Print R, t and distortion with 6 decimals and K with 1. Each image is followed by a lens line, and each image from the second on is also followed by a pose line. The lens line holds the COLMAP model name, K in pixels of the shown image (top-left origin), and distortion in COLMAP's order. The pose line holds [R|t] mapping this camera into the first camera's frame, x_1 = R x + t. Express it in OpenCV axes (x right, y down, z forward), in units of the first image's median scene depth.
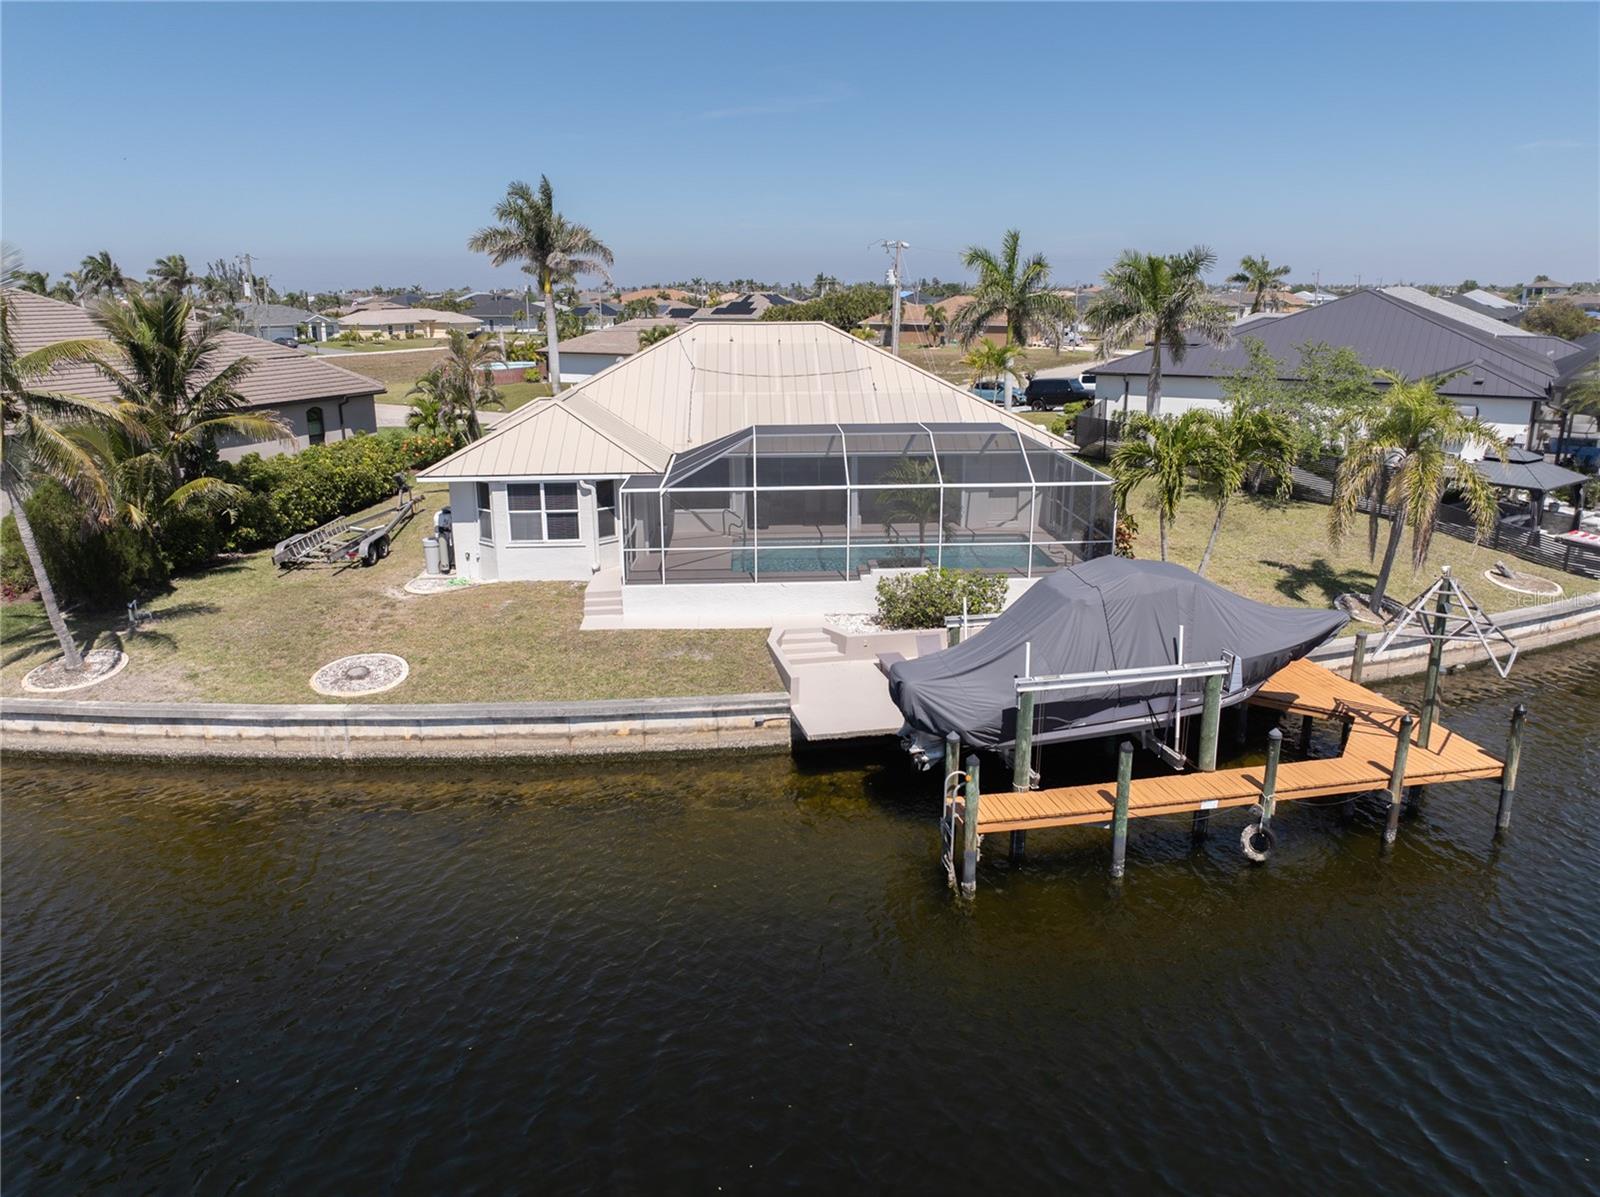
lens RADIAL K [[1124.5, 0, 794.4], [0, 1124.5, 590.0], [0, 0, 1]] dist [-0.037180, 0.006080]
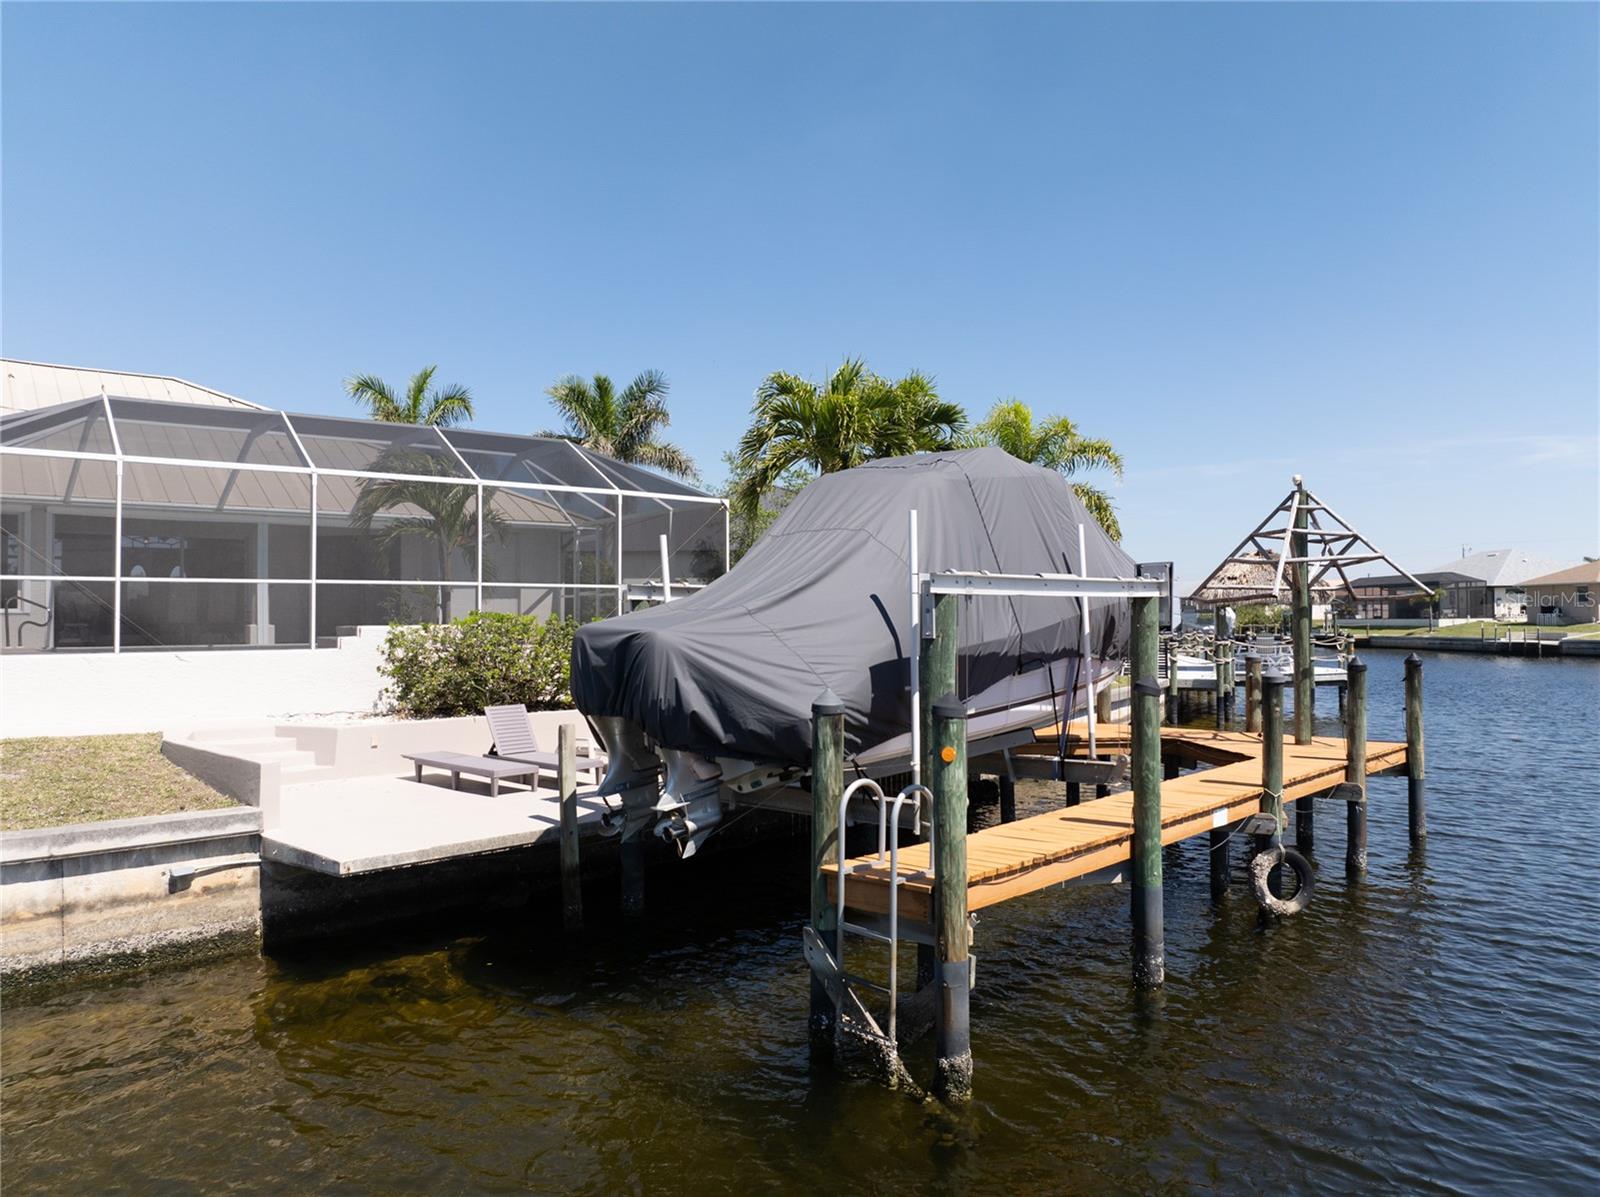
lens RADIAL K [[1124.8, 0, 799.3], [0, 1124.8, 590.6], [0, 0, 1]] dist [-0.045855, 0.014967]
pose [[0.815624, 0.017177, 0.578327, -0.083593], [0.149771, 0.959222, -0.239714, 0.148735], [-0.558862, 0.282133, 0.779791, 0.532953]]
